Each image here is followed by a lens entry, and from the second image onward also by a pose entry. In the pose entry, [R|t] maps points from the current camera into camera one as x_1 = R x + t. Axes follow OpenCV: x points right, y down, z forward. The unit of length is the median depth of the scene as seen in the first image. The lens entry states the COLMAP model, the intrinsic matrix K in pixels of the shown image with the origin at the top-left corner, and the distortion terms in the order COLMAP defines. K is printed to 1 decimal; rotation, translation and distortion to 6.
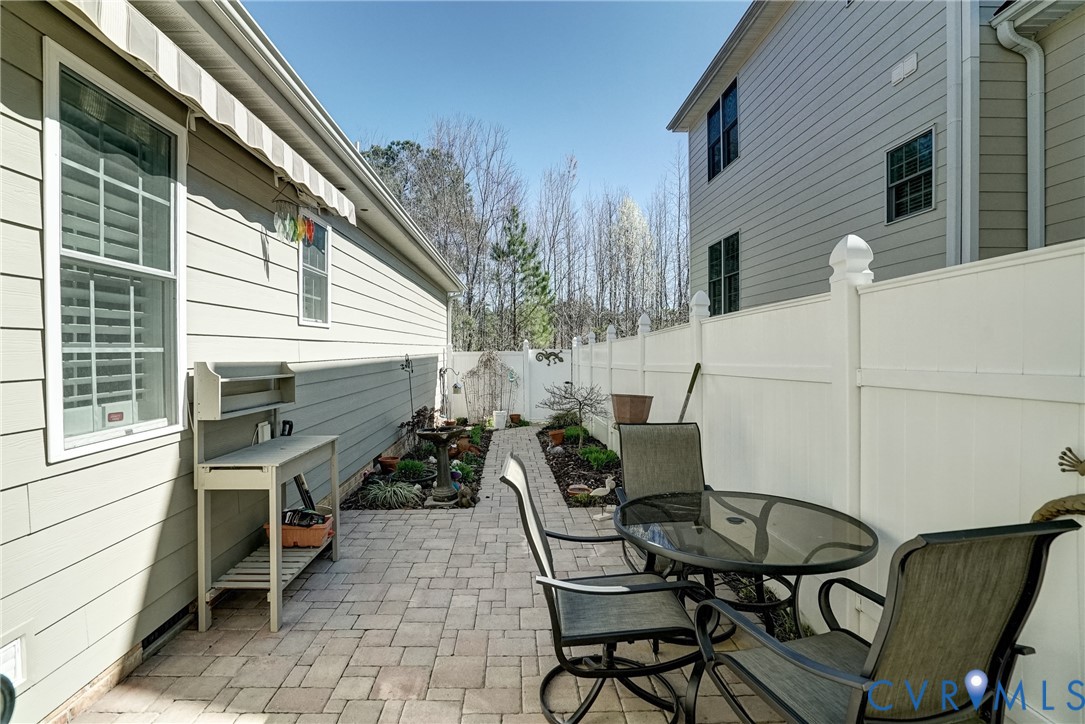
lens RADIAL K [[530.5, 0, 520.6], [0, 530.5, 363.3], [0, 0, 1]] dist [-0.061831, 0.025488]
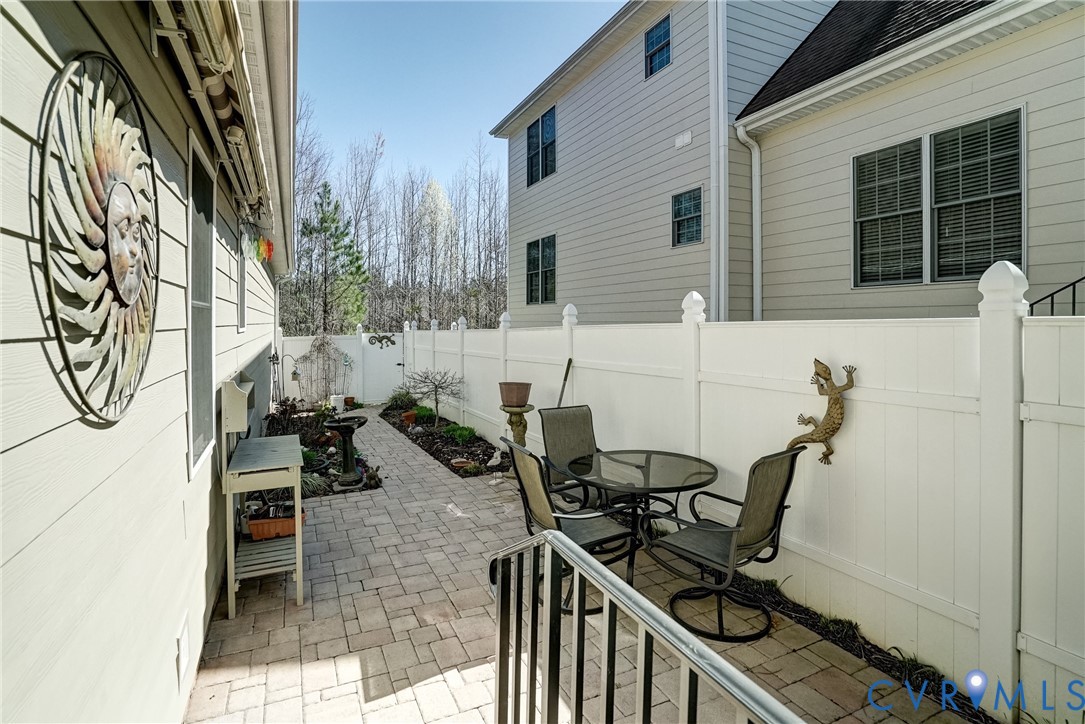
lens RADIAL K [[526.8, 0, 538.6], [0, 526.8, 338.6], [0, 0, 1]] dist [-0.061433, 0.026518]
pose [[0.911011, -0.012014, 0.412208, -0.201975], [0.010213, 0.999926, 0.006572, -0.042213], [-0.412256, -0.001778, 0.911066, -0.132114]]
